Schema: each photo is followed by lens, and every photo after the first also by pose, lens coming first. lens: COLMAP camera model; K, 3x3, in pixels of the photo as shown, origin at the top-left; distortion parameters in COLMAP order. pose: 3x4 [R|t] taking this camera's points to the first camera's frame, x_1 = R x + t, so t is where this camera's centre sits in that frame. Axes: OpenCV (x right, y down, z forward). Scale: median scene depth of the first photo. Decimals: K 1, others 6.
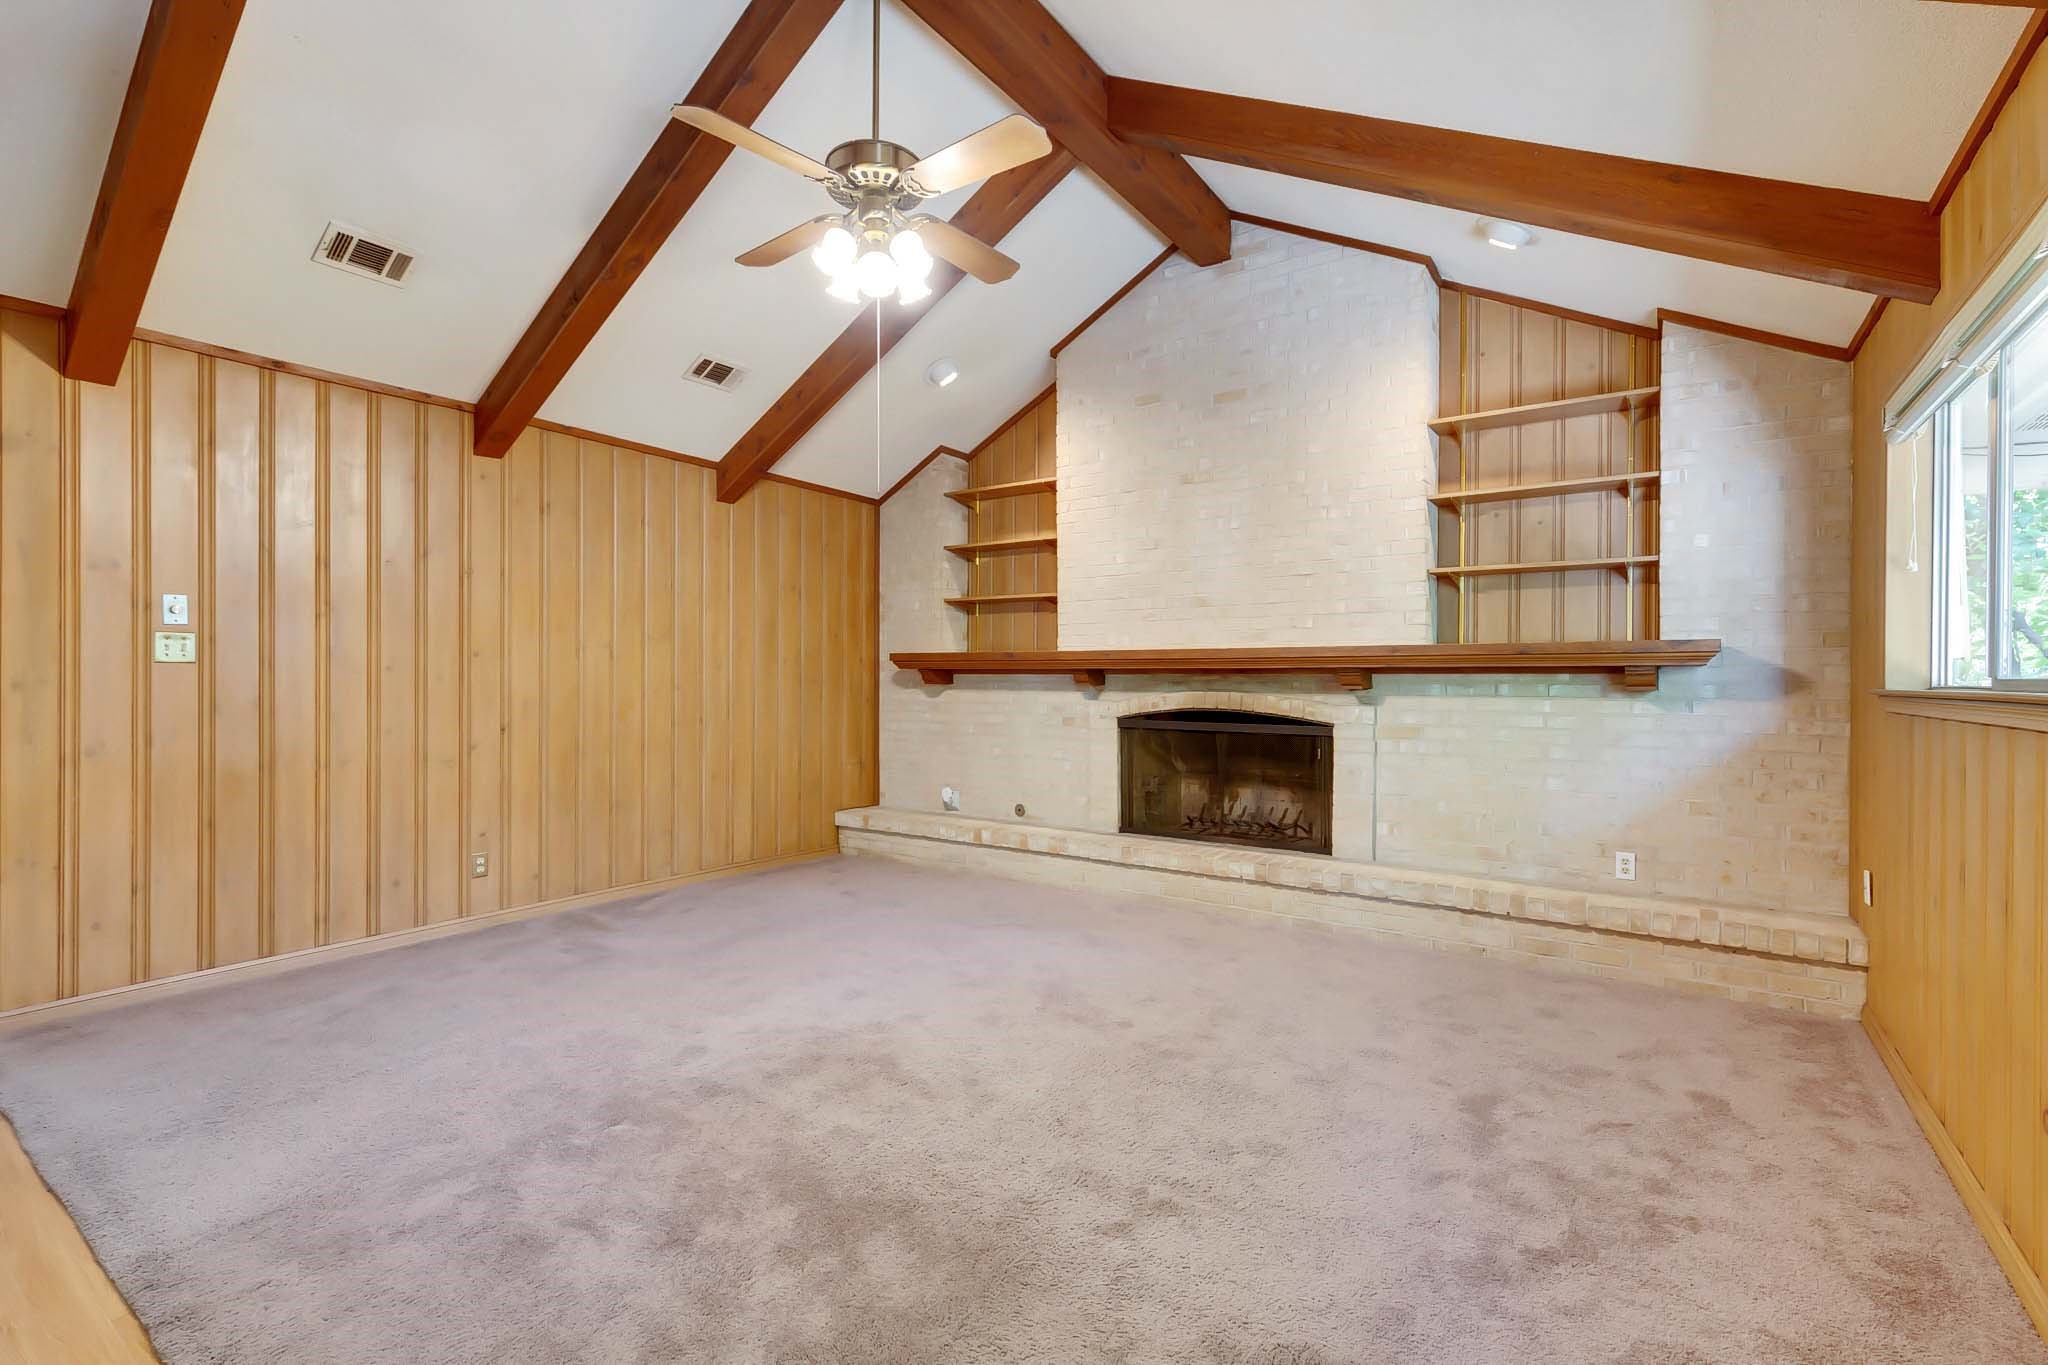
lens RADIAL K [[928.2, 0, 1024.9], [0, 928.2, 677.0], [0, 0, 1]] dist [0.004266, -0.000558]
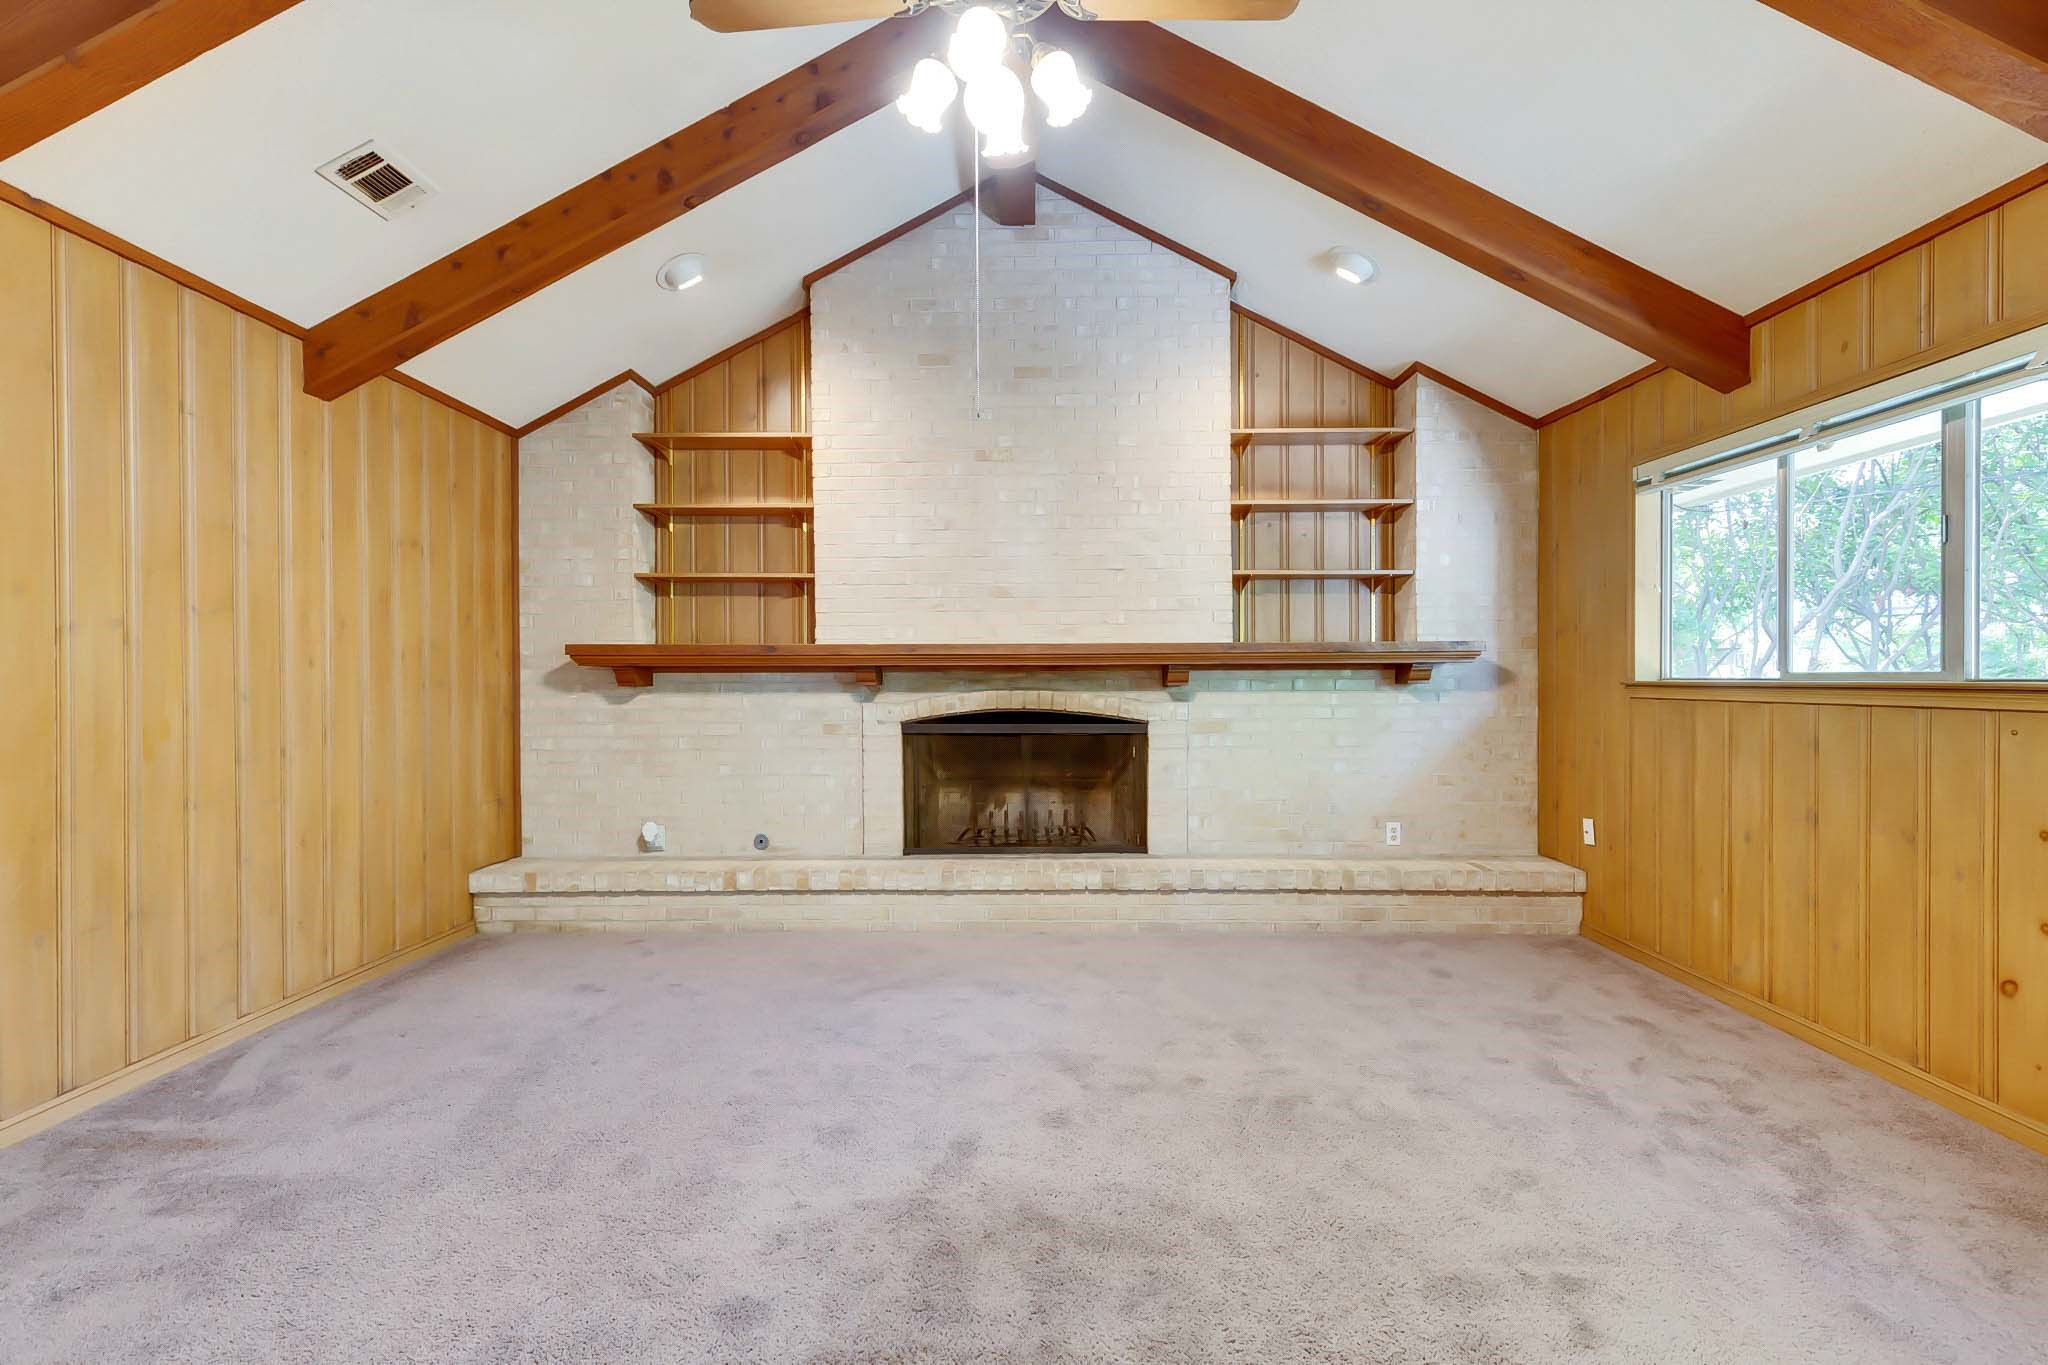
lens RADIAL K [[928.2, 0, 1024.9], [0, 928.2, 677.0], [0, 0, 1]] dist [0.004266, -0.000558]
pose [[0.820785, -0.007271, 0.571191, -0.341305], [0.005546, 0.999973, 0.004761, -0.002066], [-0.571210, -0.000740, 0.820804, 0.259606]]
